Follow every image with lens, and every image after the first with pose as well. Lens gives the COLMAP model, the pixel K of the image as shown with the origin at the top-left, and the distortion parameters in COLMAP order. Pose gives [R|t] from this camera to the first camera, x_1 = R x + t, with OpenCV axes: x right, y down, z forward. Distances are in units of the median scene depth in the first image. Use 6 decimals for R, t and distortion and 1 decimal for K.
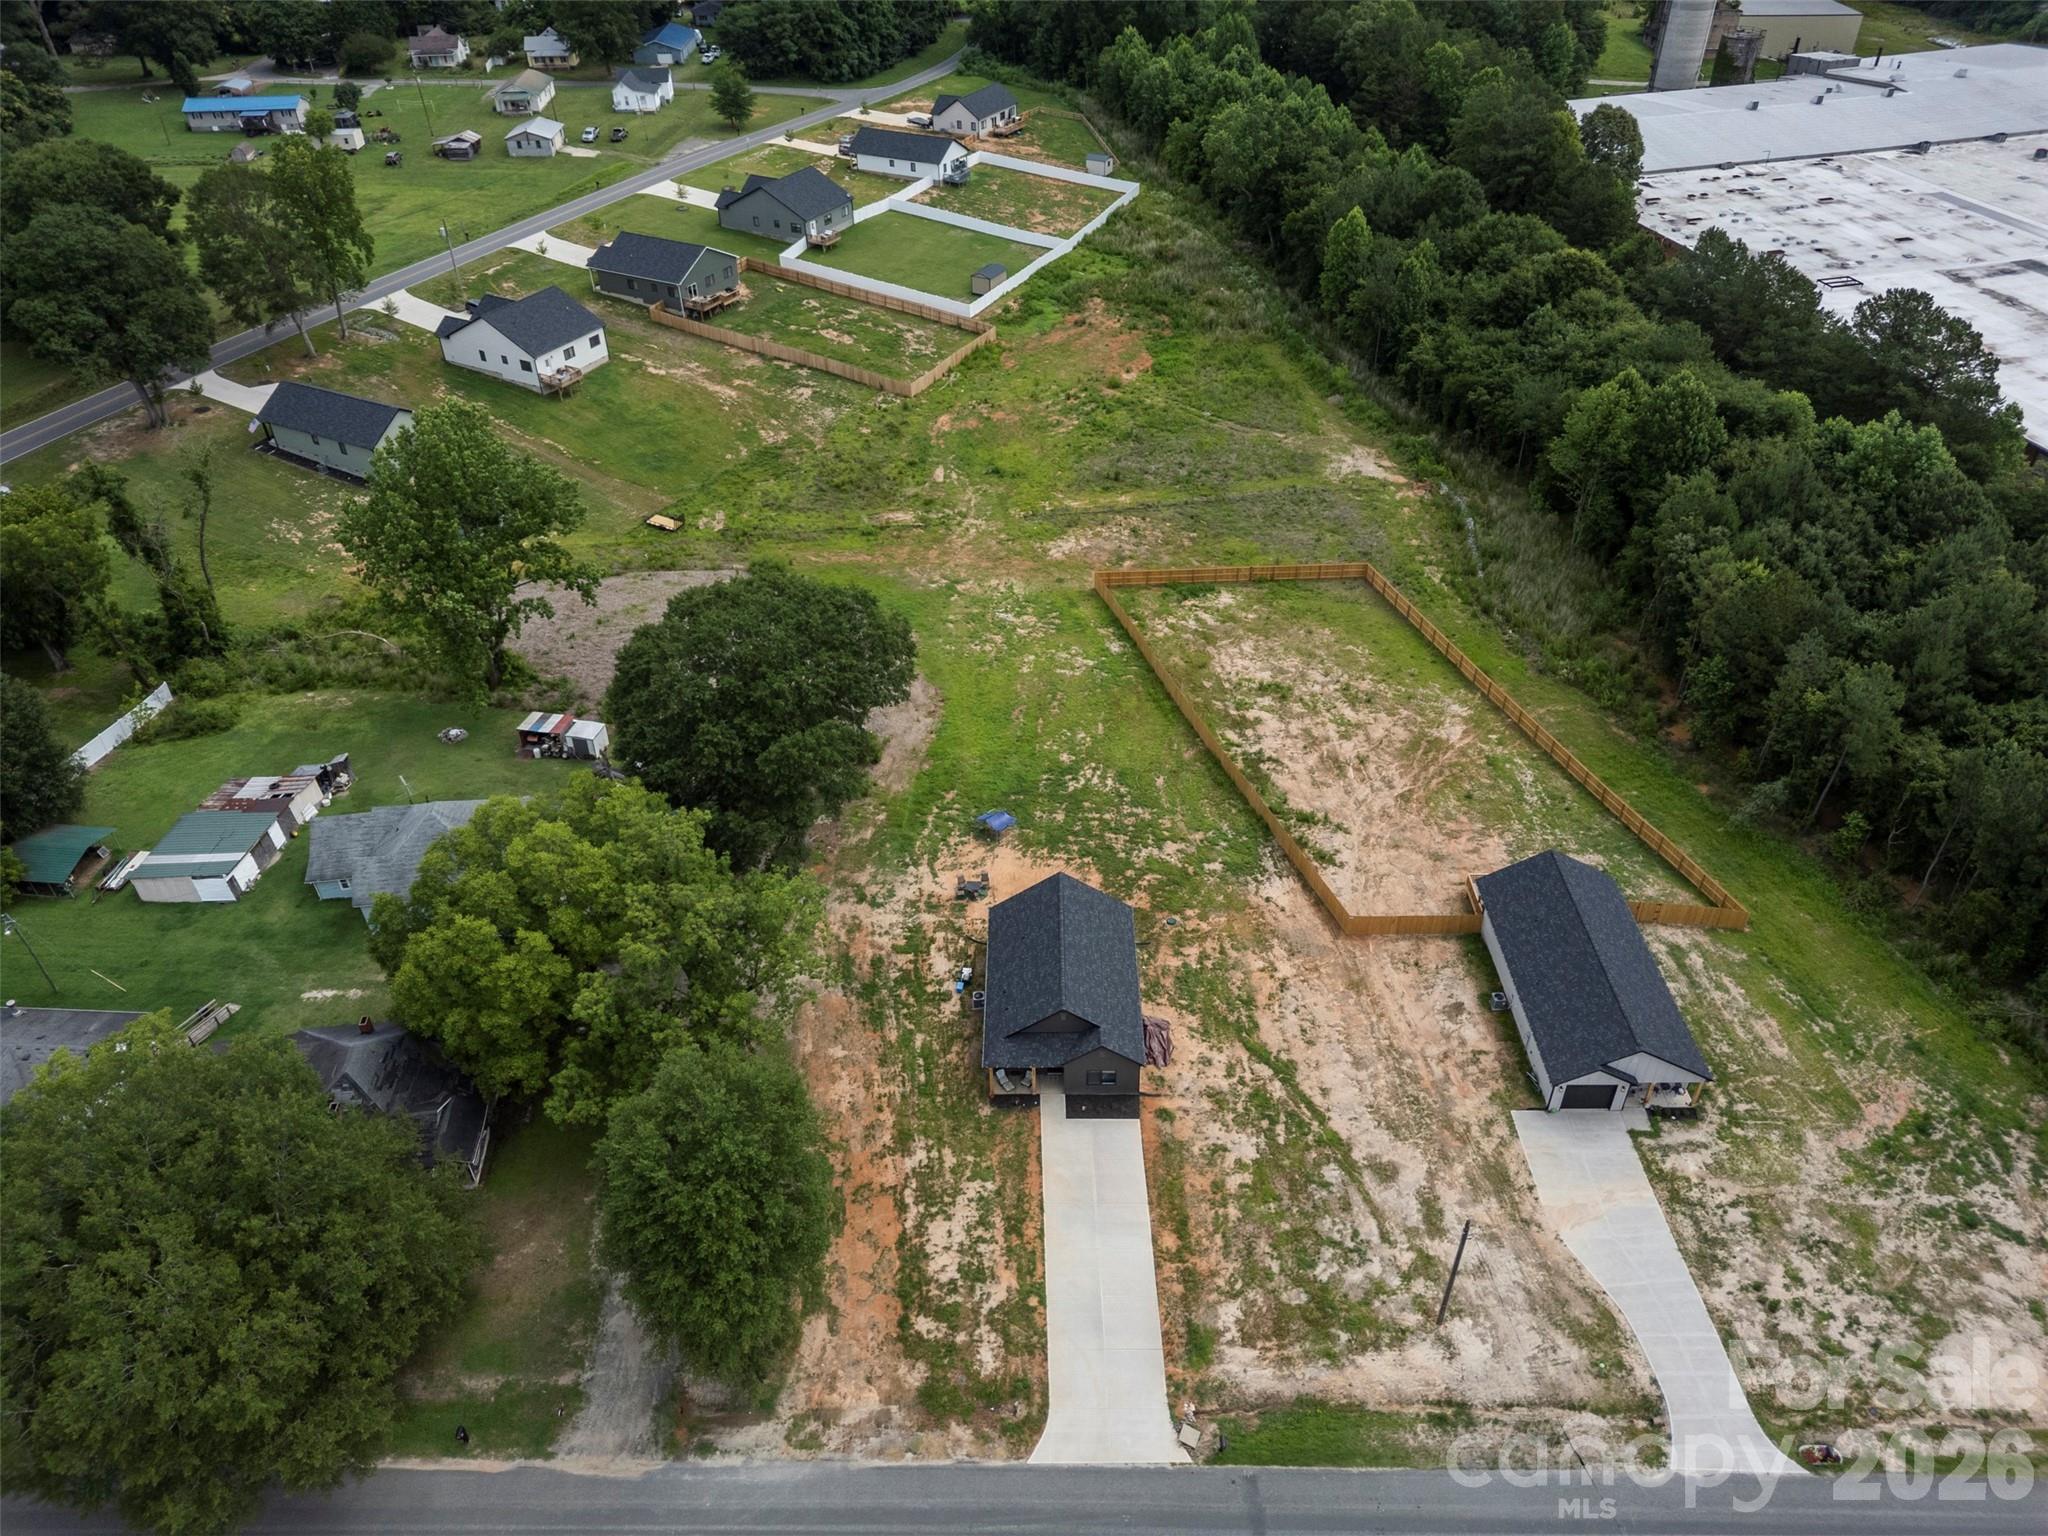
lens RADIAL K [[1433.8, 0, 1024.0], [0, 1433.8, 768.0], [0, 0, 1]] dist [0.098142, -0.115617]
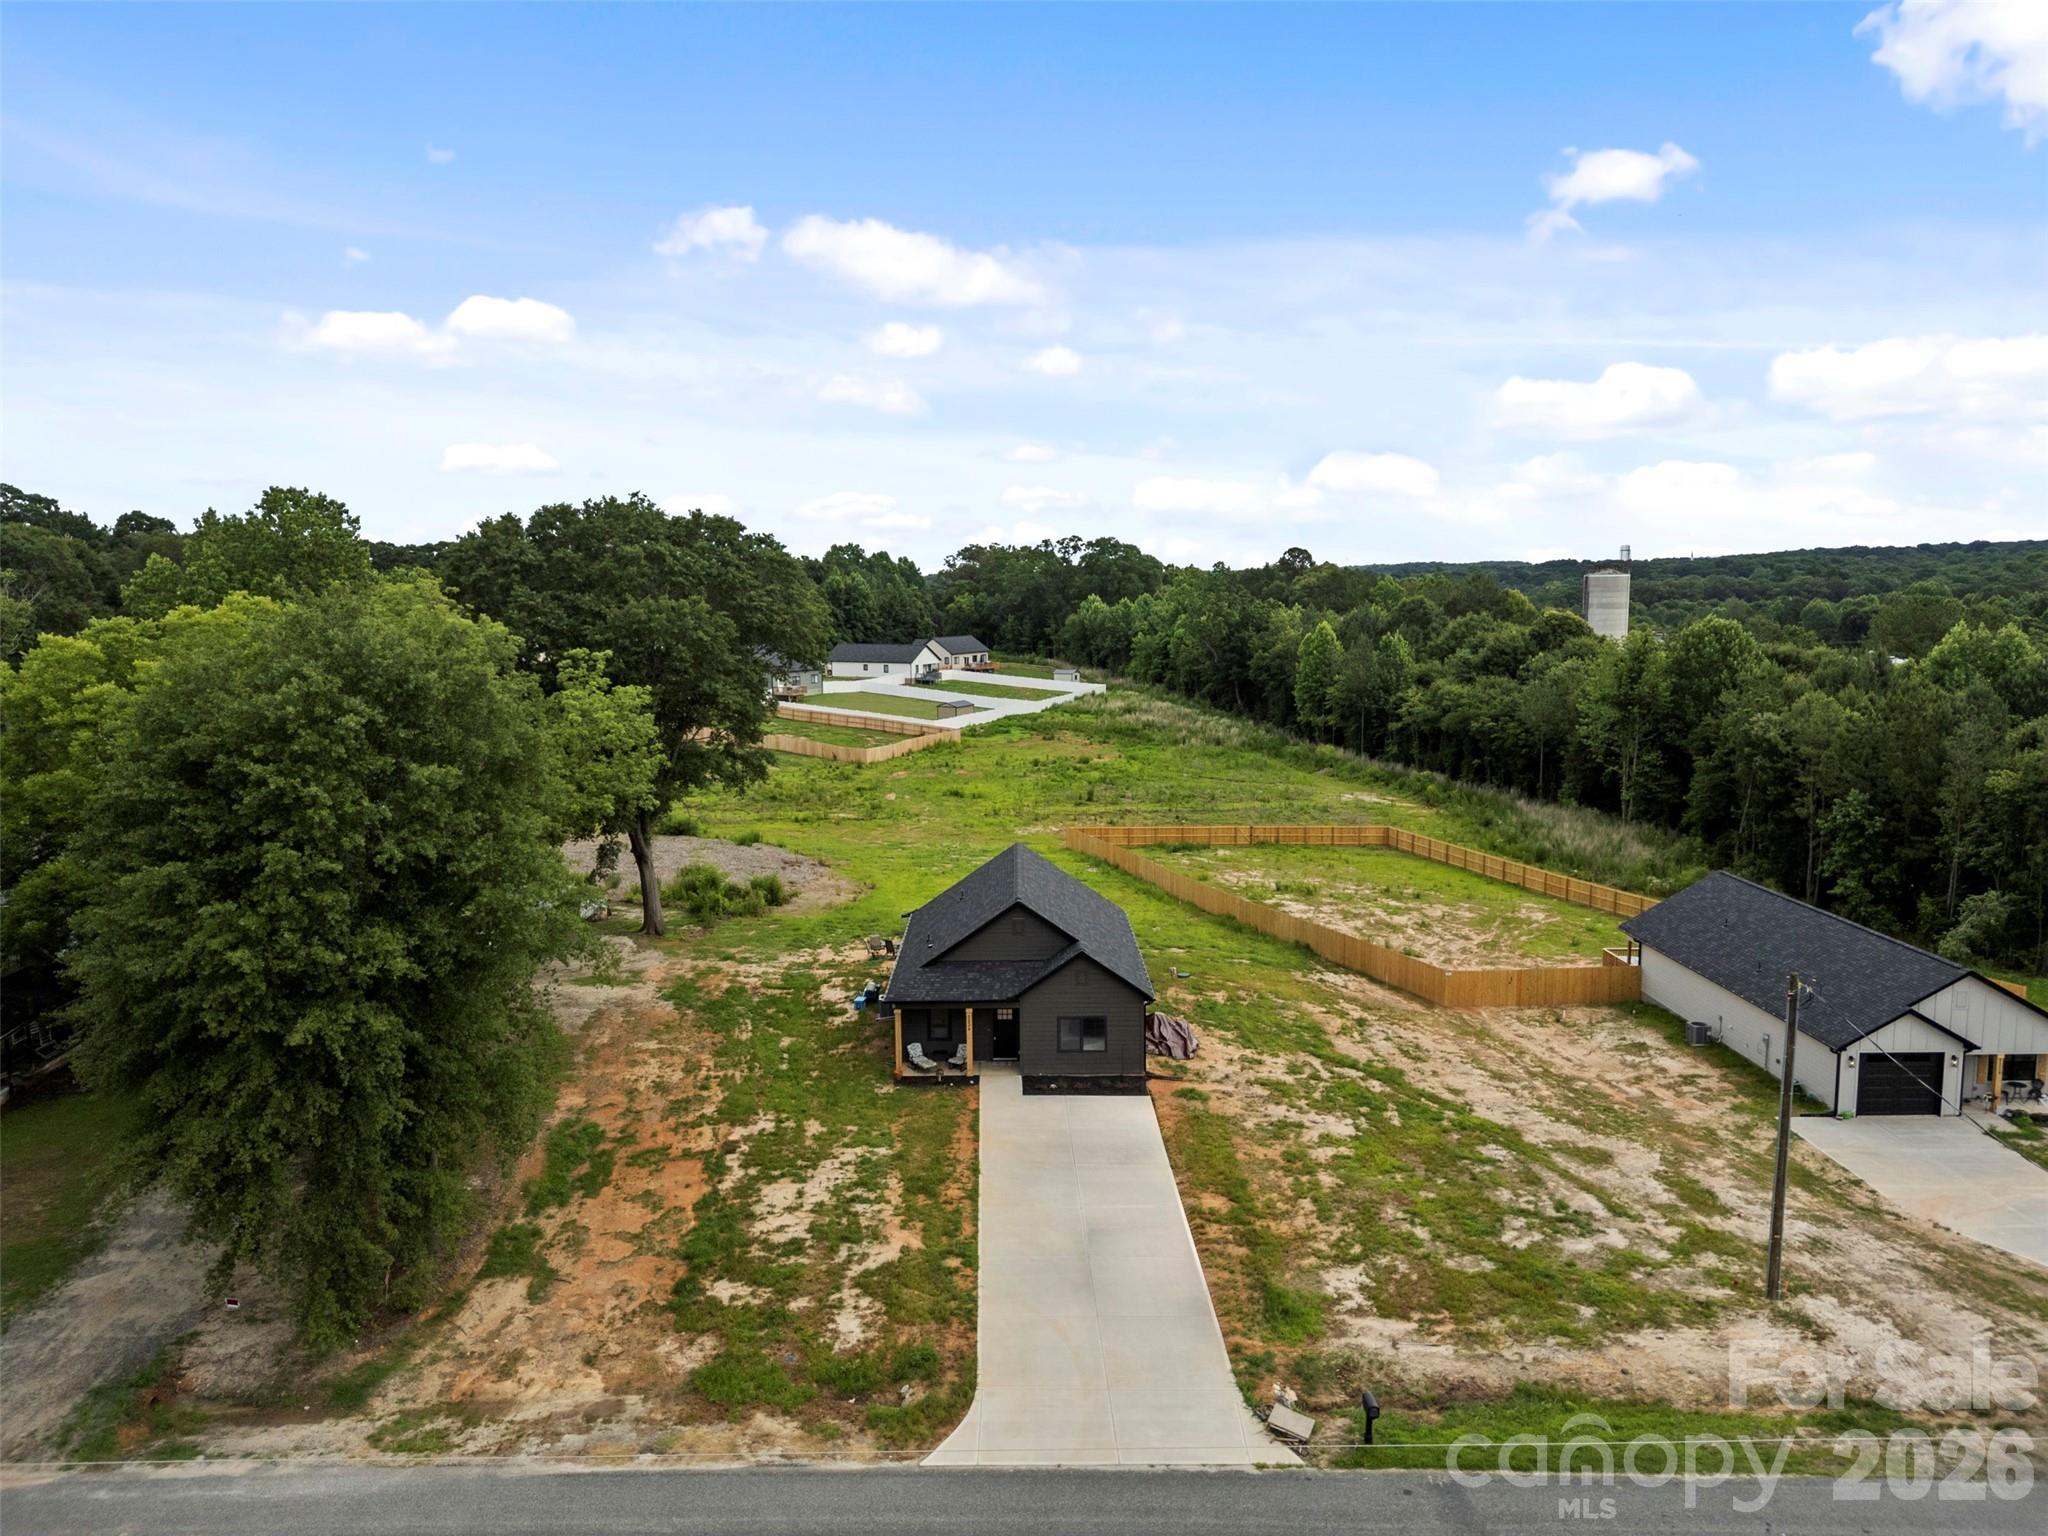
lens RADIAL K [[1431.2, 0, 1024.0], [0, 1431.2, 768.0], [0, 0, 1]] dist [0.068072, -0.052882]
pose [[0.999727, 0.017243, 0.015755, 0.019474], [-0.007226, 0.869788, -0.493372, 0.443464], [-0.022211, 0.493124, 0.869676, 0.459490]]
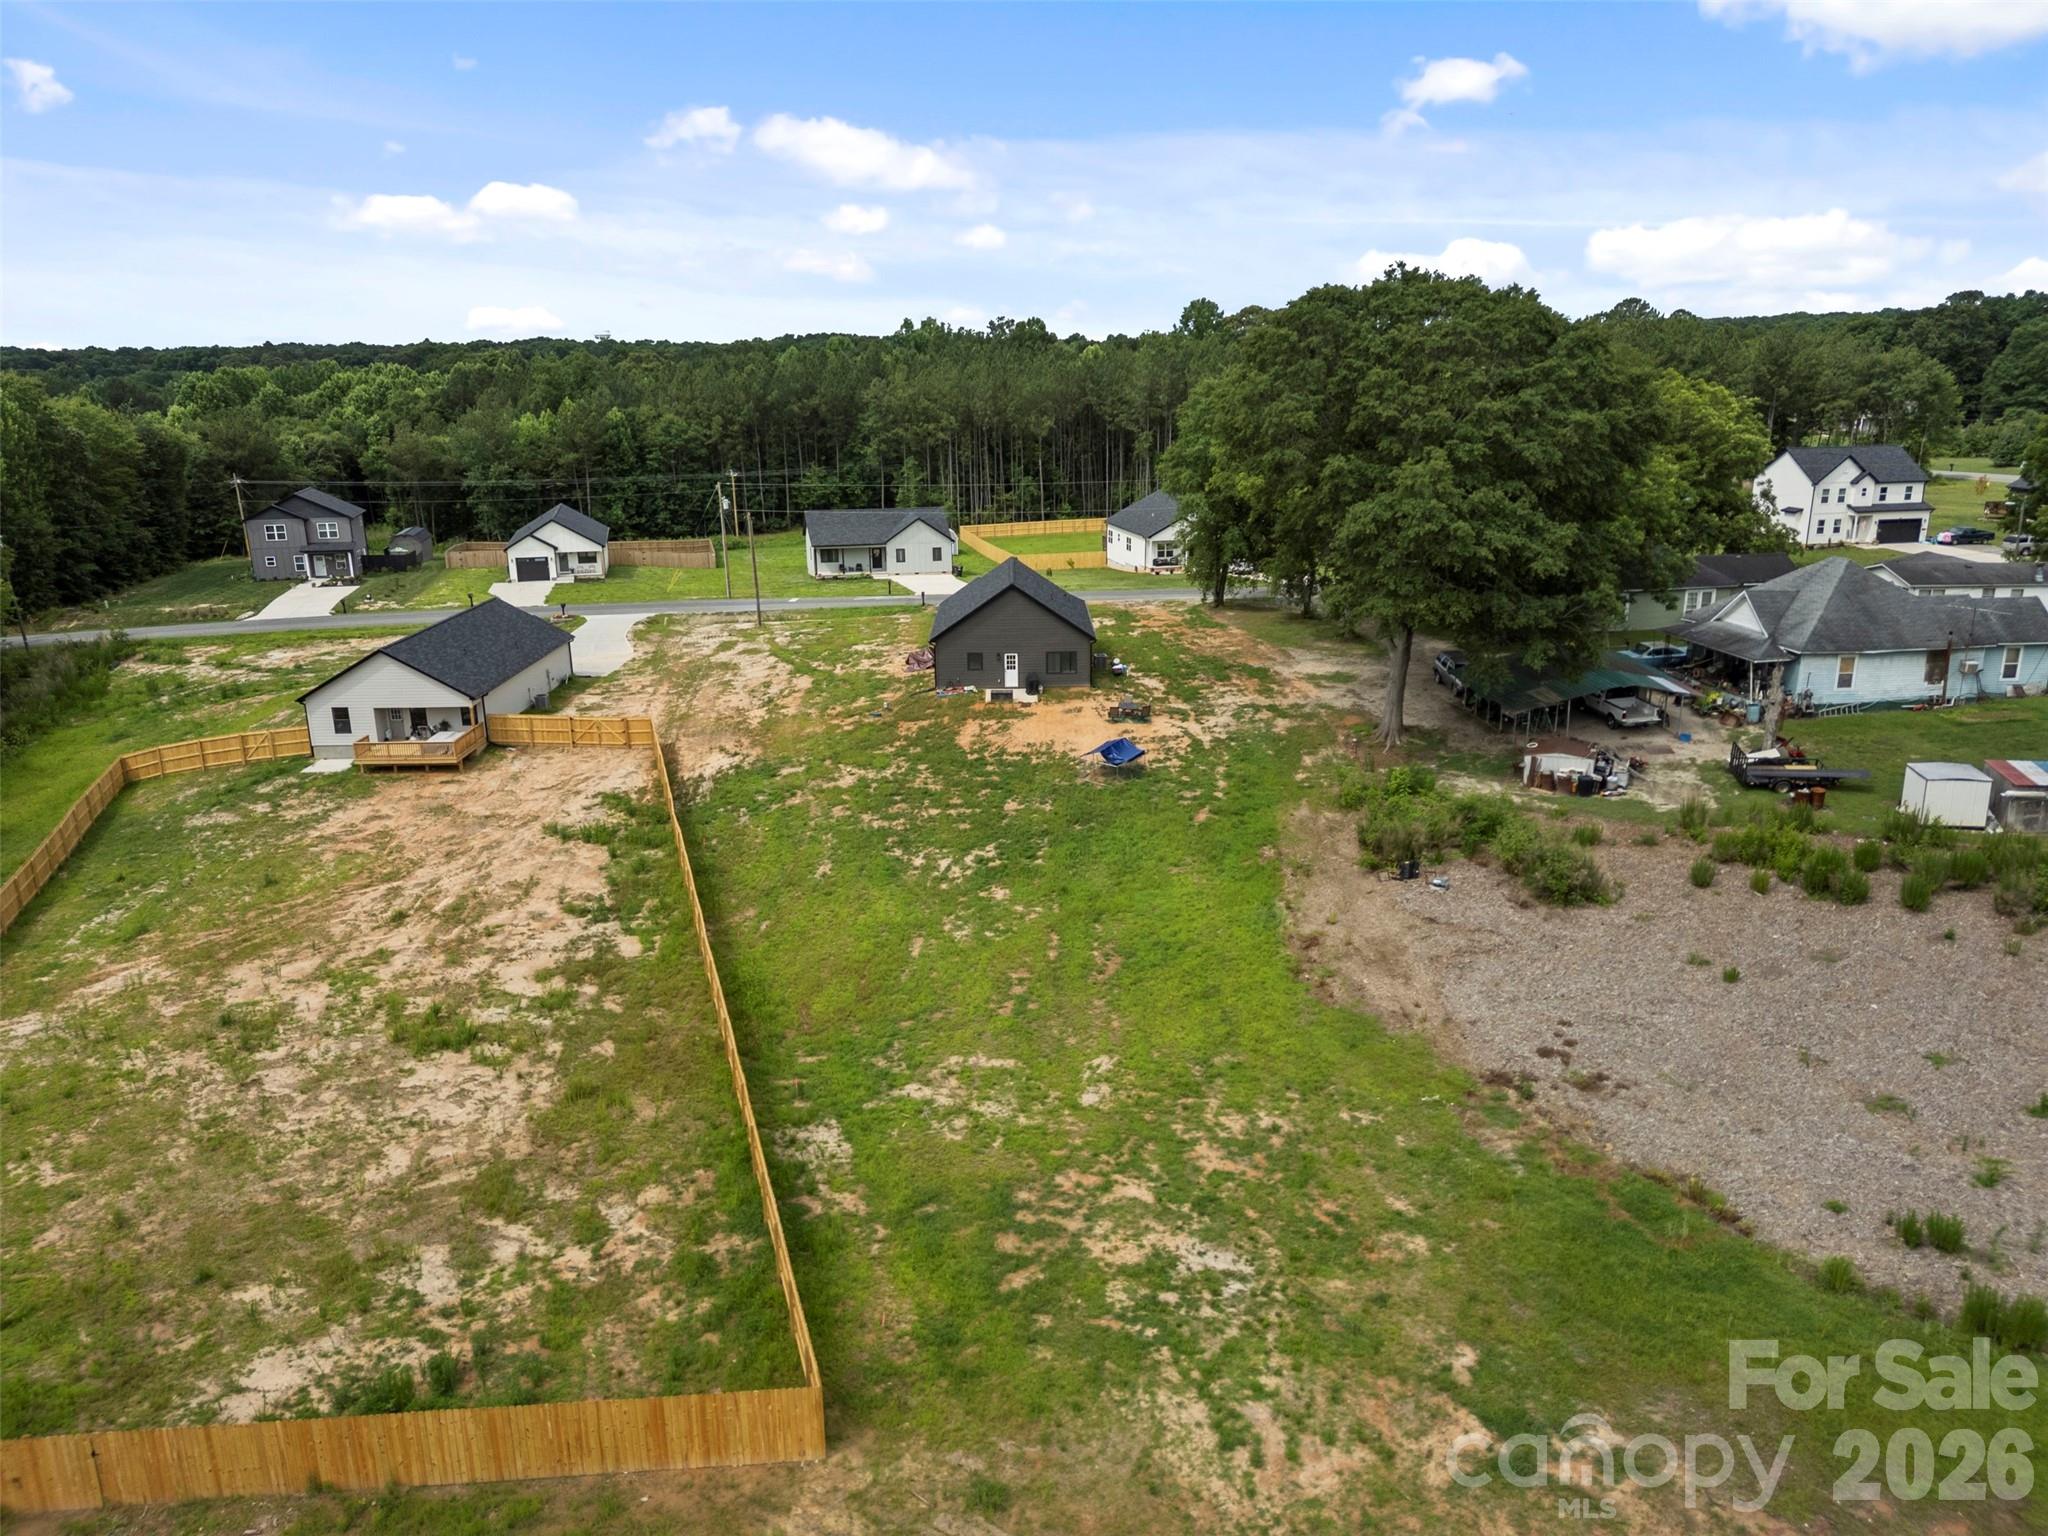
lens RADIAL K [[1433.8, 0, 1024.0], [0, 1433.8, 768.0], [0, 0, 1]] dist [0.098142, -0.115617]
pose [[-0.999203, 0.039483, -0.005917, 0.031851], [0.019307, 0.607598, 0.794010, -0.635646], [0.034945, 0.793263, -0.607876, 1.887126]]
